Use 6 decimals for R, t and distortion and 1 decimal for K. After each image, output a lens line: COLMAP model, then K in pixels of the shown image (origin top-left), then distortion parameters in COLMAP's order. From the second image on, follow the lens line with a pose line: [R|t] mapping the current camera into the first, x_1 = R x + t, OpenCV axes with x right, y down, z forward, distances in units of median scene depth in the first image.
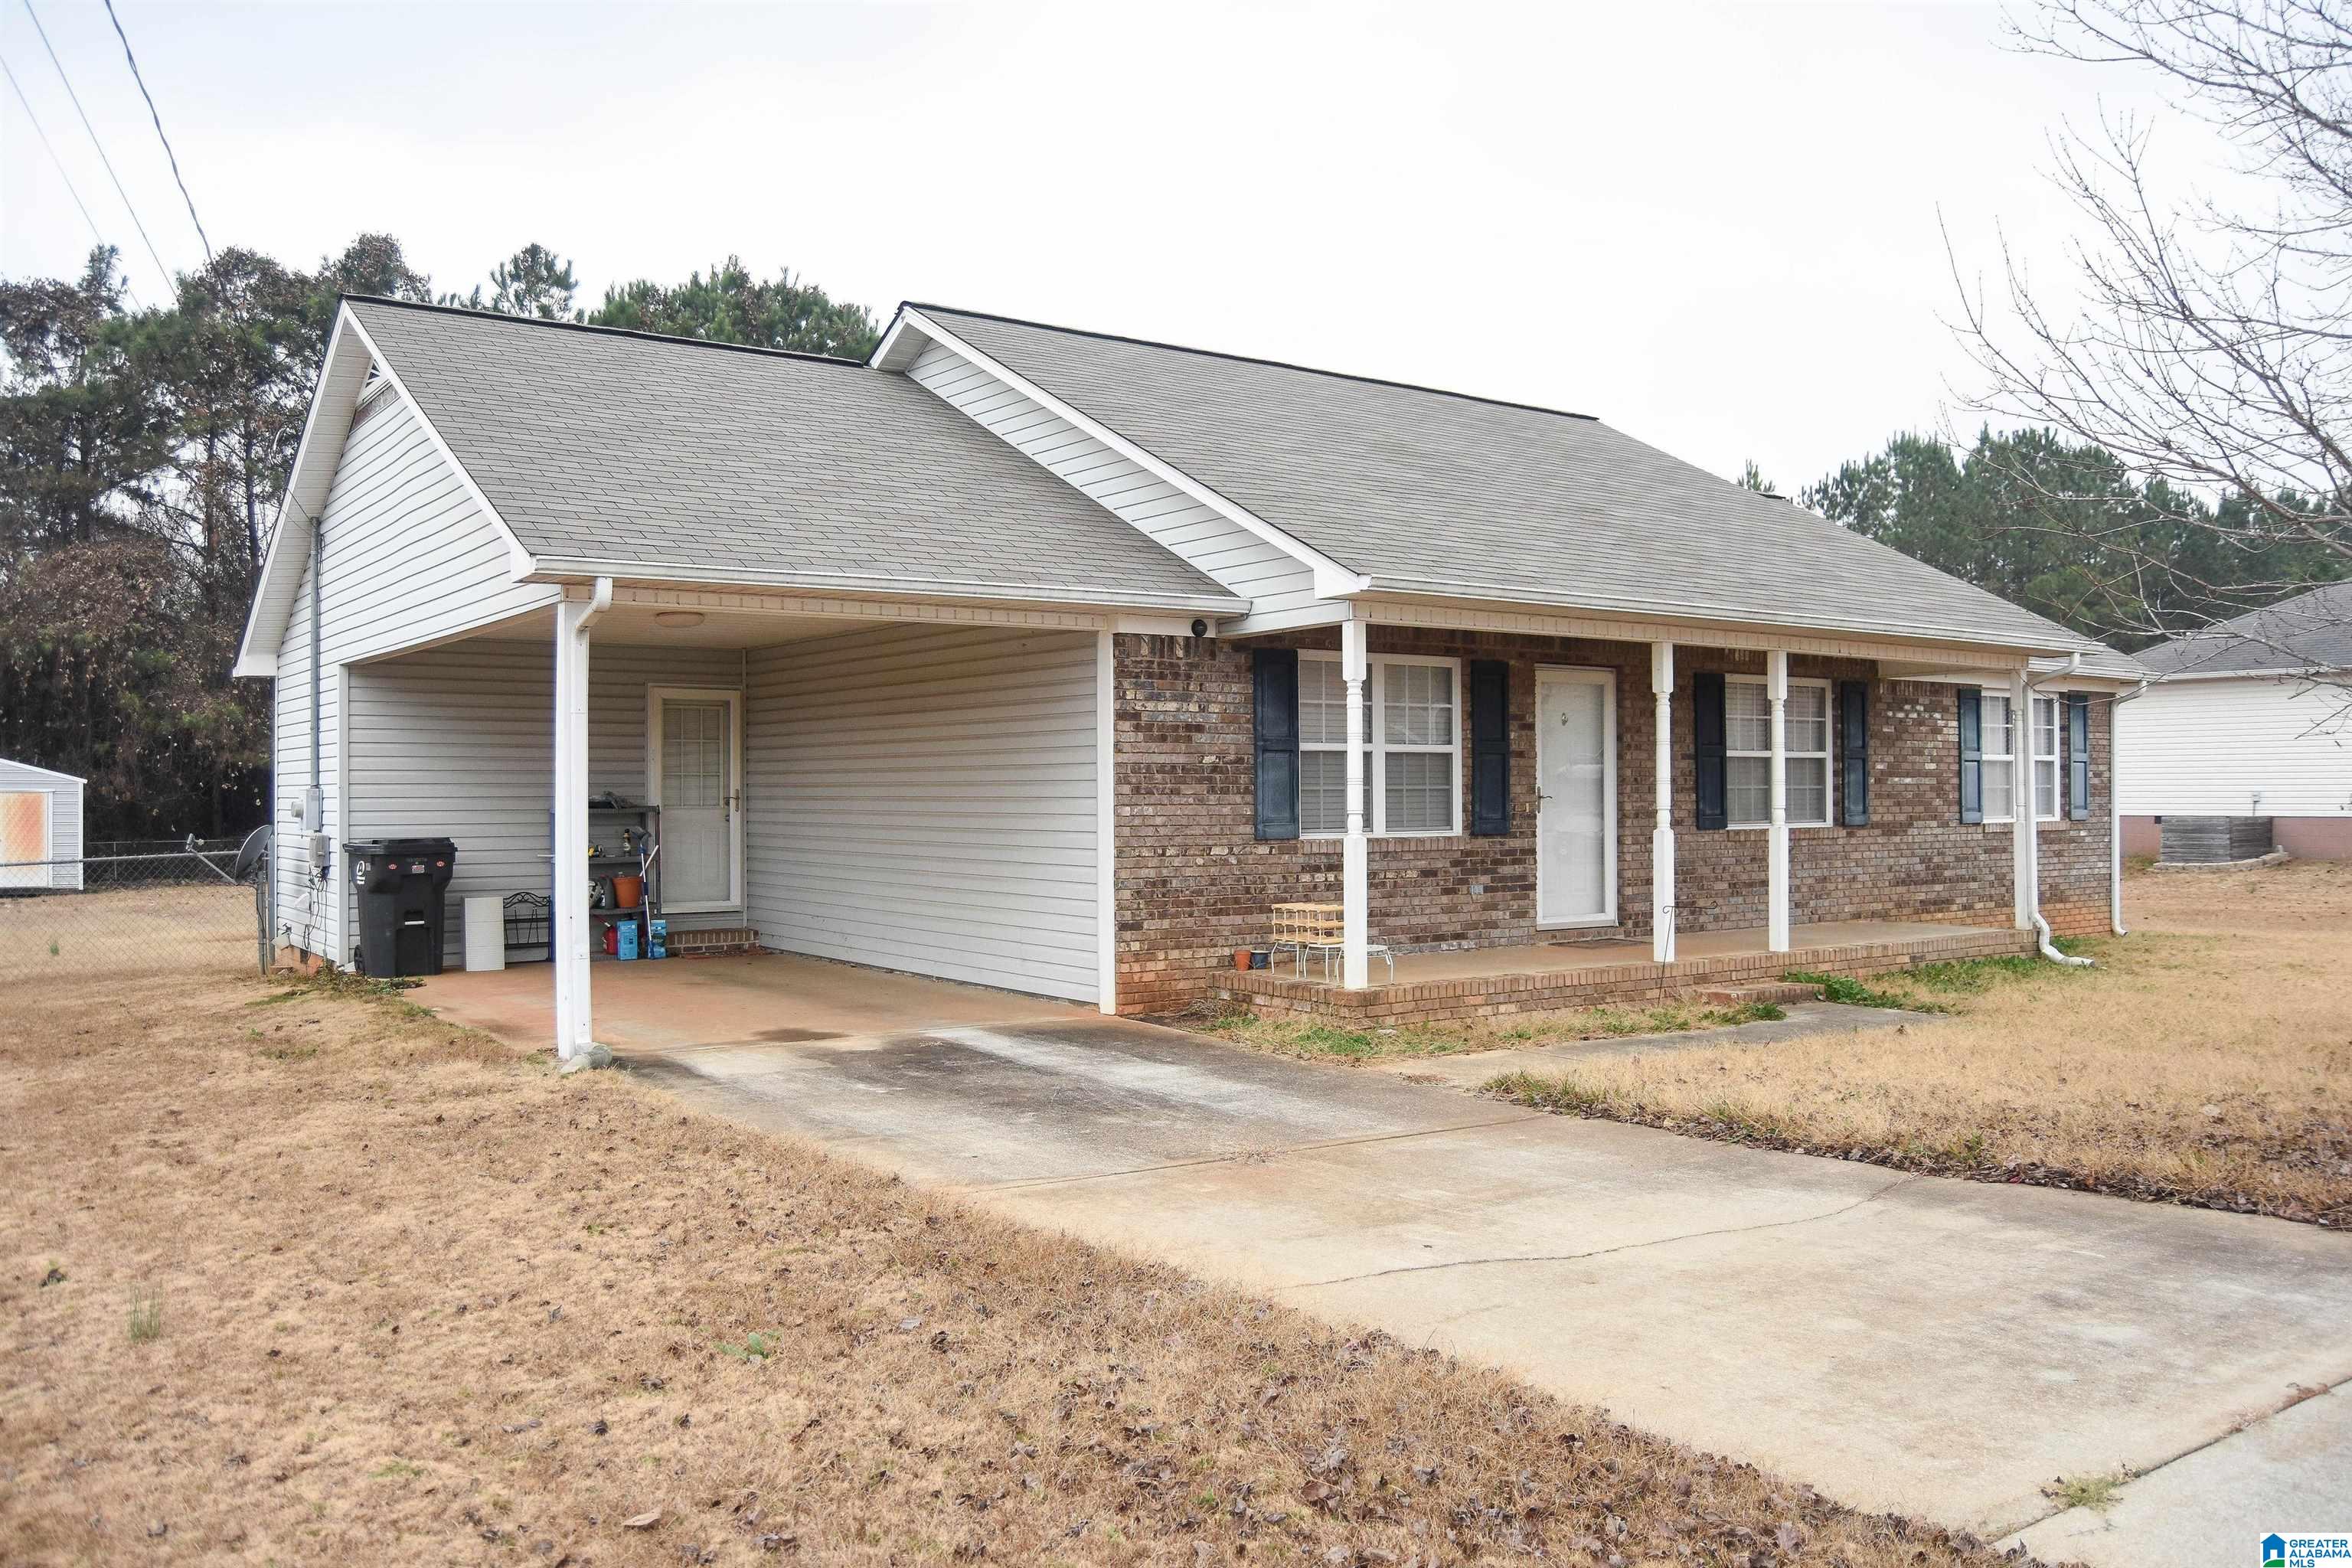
lens RADIAL K [[1869.2, 0, 1173.1], [0, 1869.2, 777.8], [0, 0, 1]] dist [-0.098486, 0.041527]
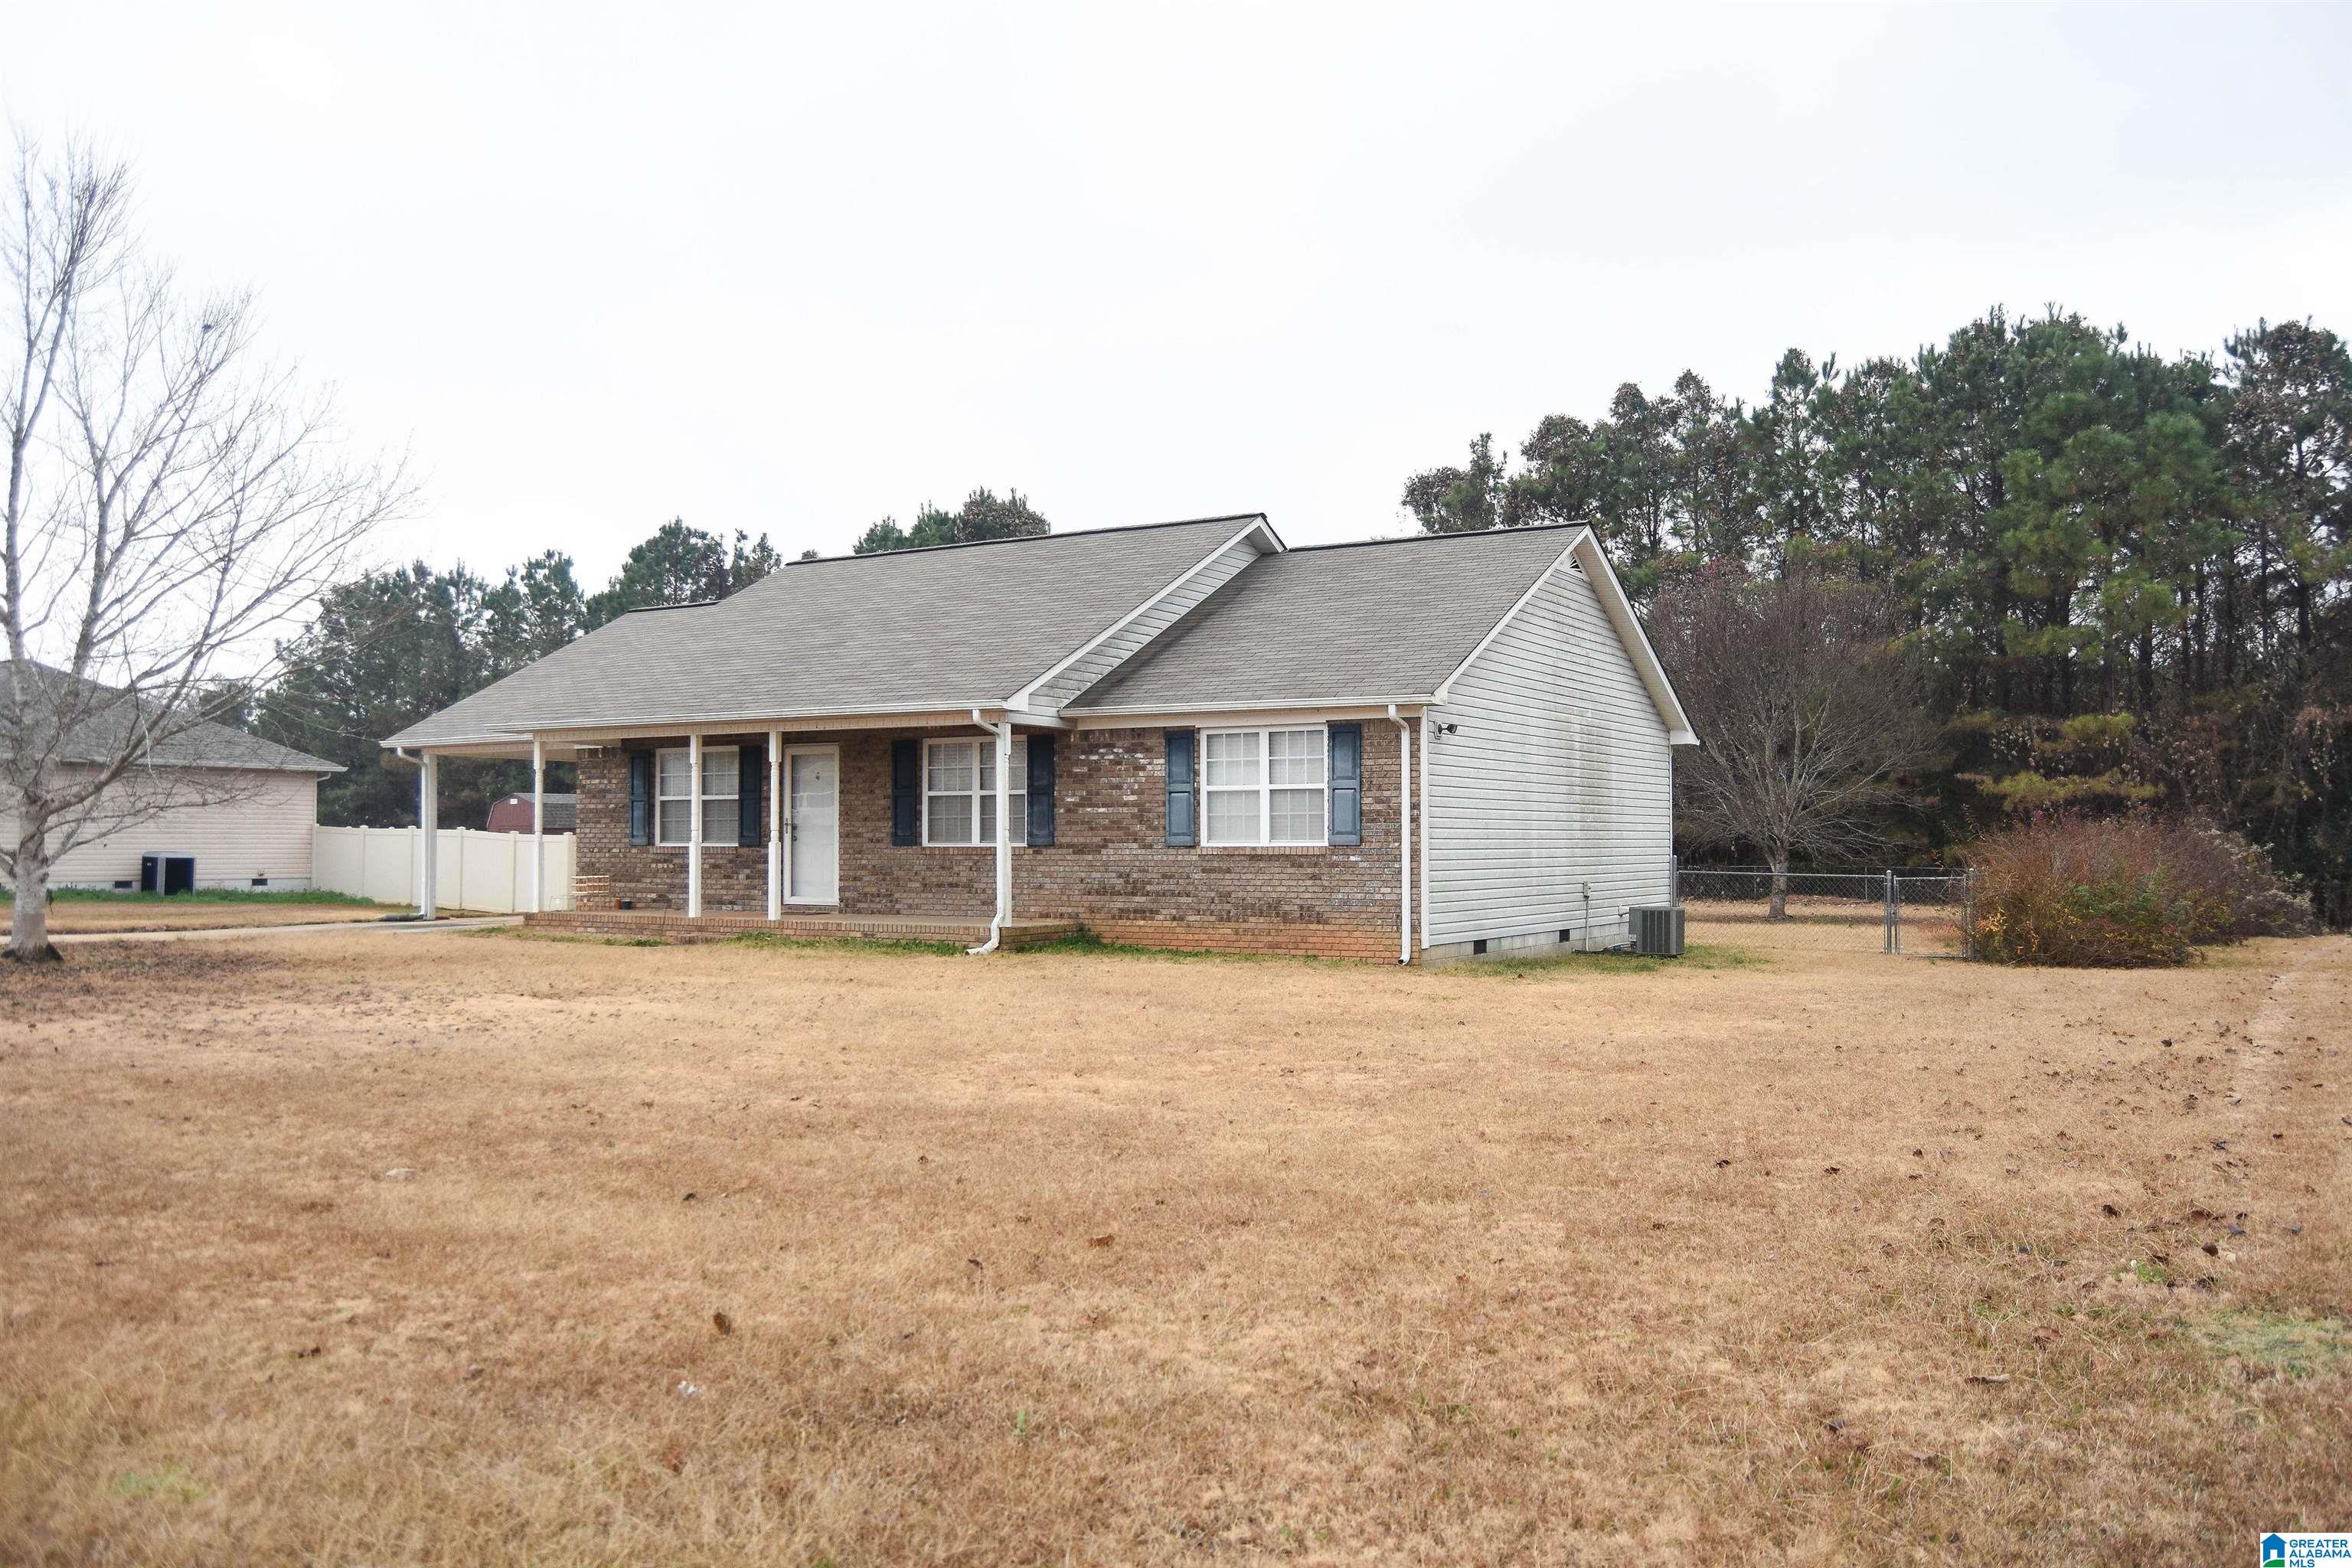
lens RADIAL K [[1869.2, 0, 1181.5], [0, 1869.2, 786.9], [0, 0, 1]] dist [-0.098486, 0.041527]
pose [[0.399569, -0.023811, -0.916394, 2.043506], [0.008785, 0.999716, -0.022145, 0.018322], [0.916661, 0.000798, 0.399665, 0.714215]]
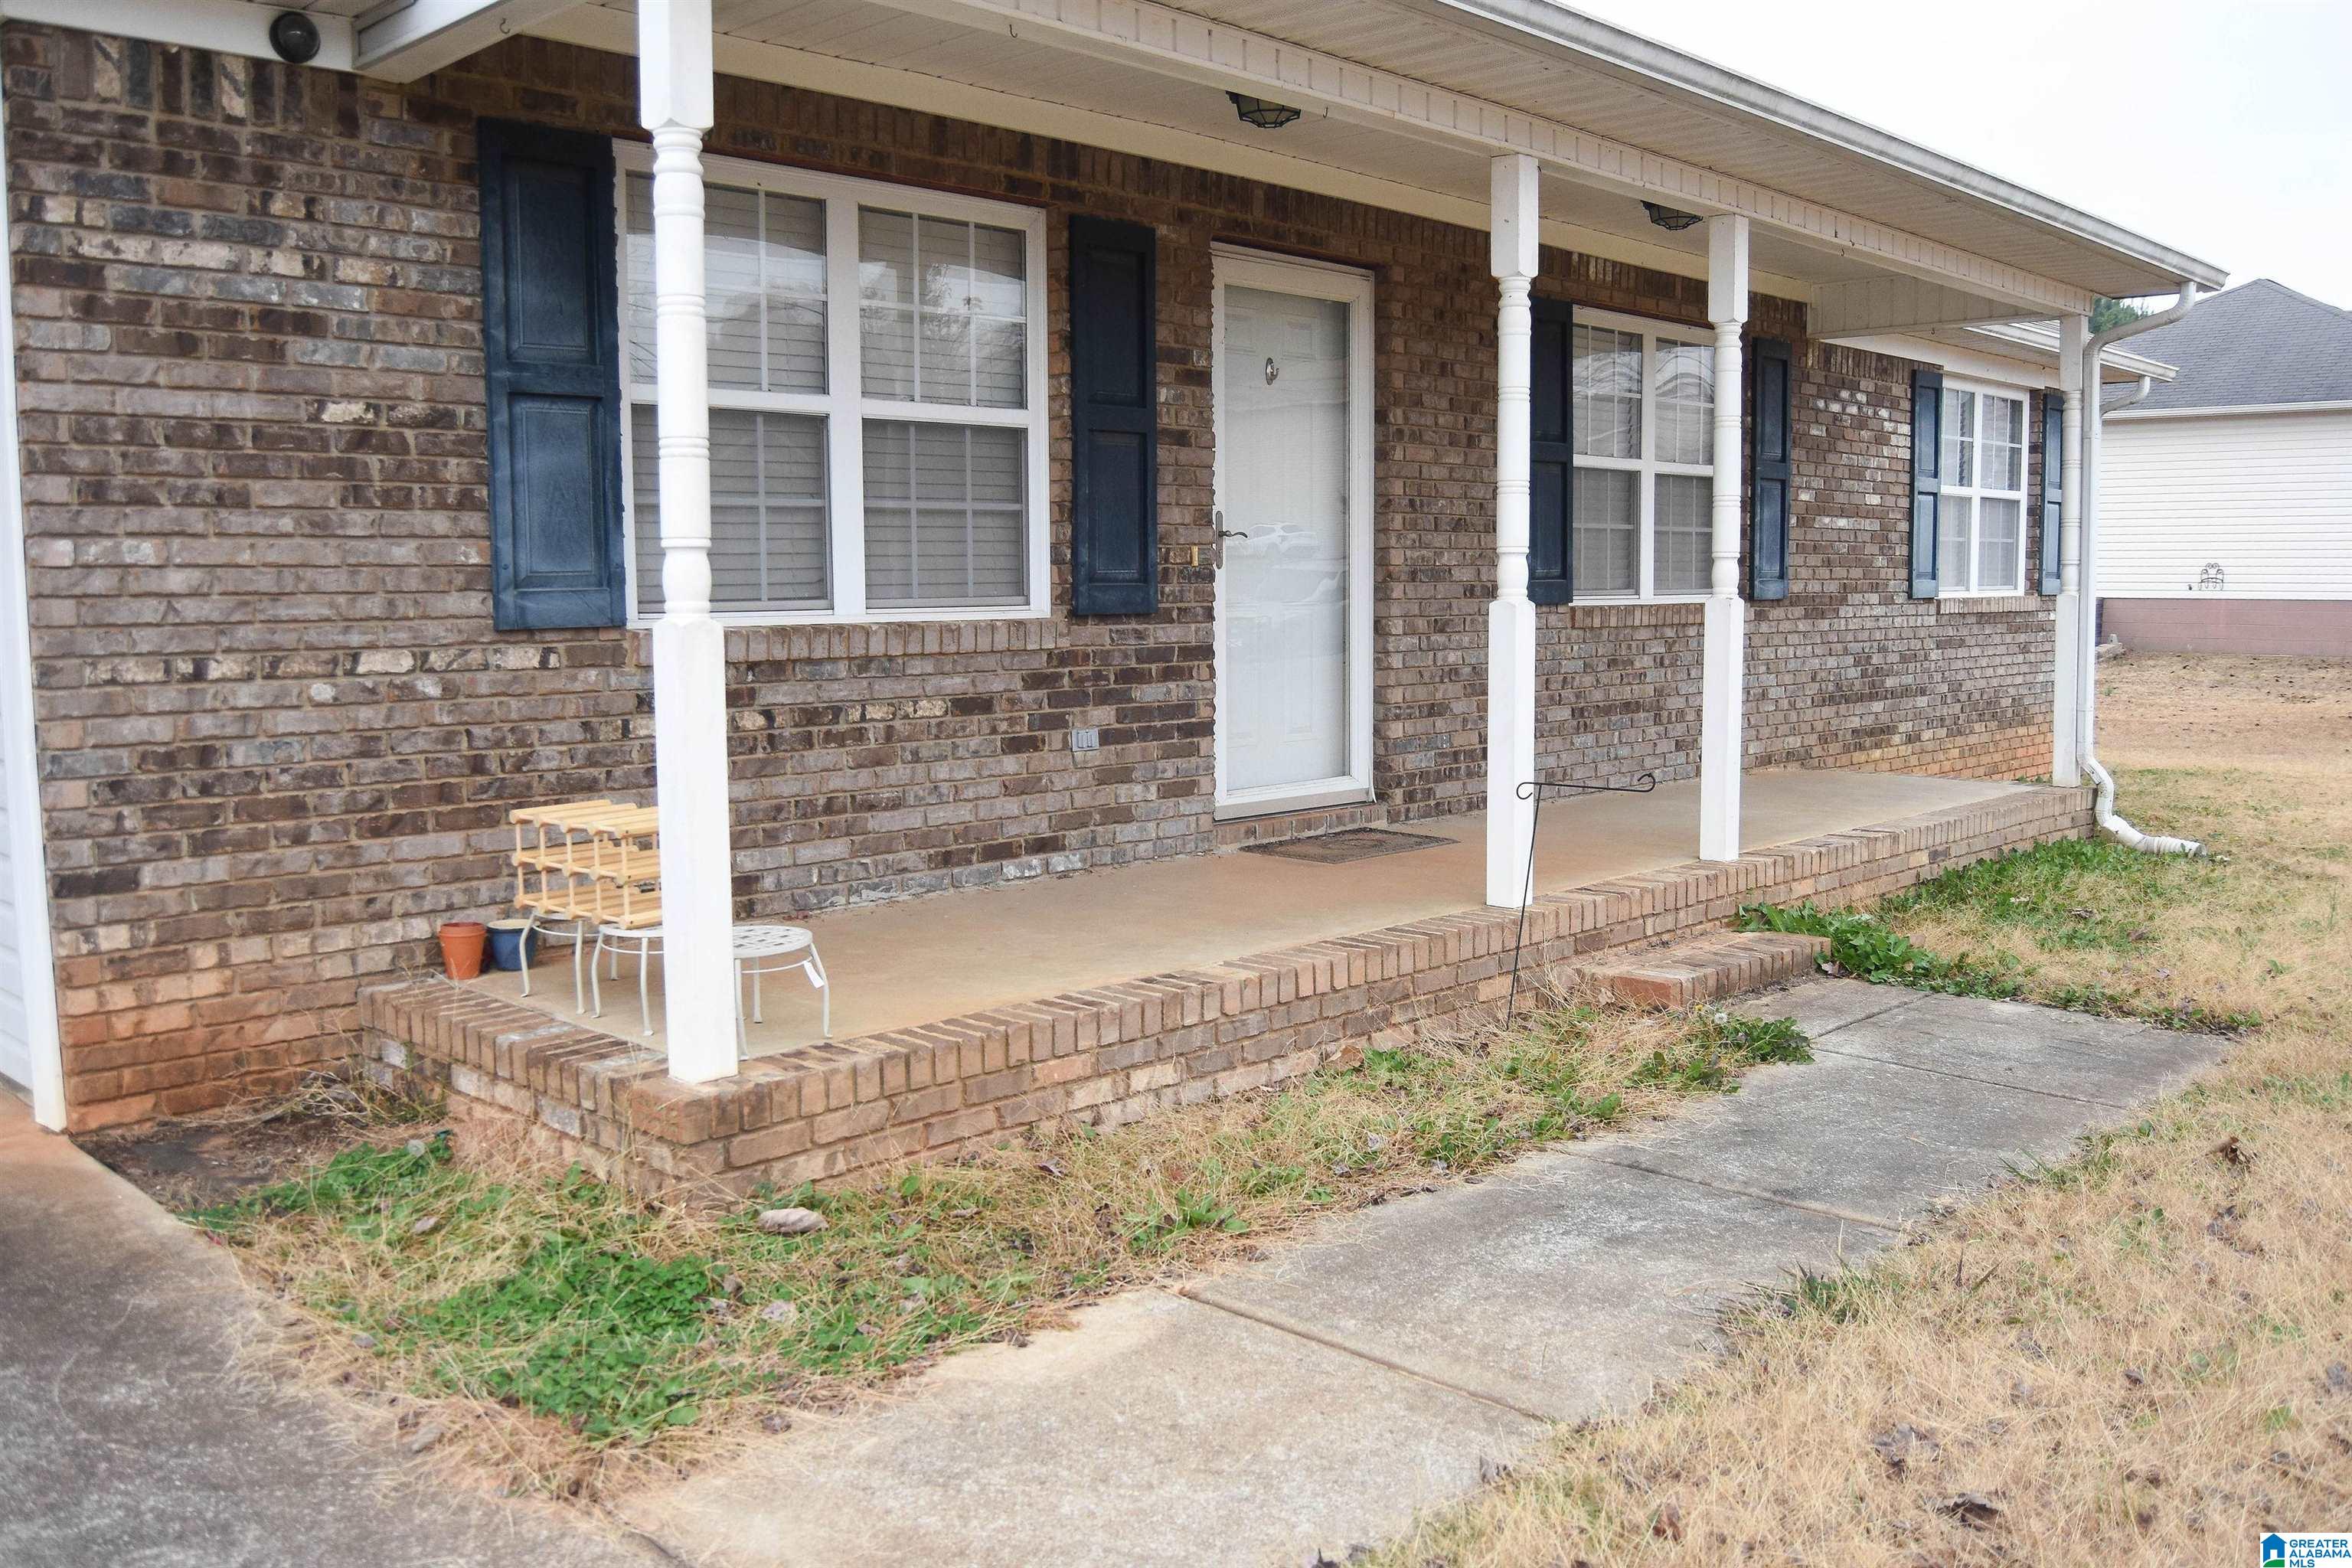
lens RADIAL K [[2000.9, 0, 1174.3], [0, 2000.9, 784.7], [0, 0, 1]] dist [-0.100467, 0.038098]
pose [[0.982263, -0.020928, 0.186337, 0.099693], [0.000246, 0.993895, 0.110328, 0.019111], [-0.187509, -0.108325, 0.976272, 0.555534]]
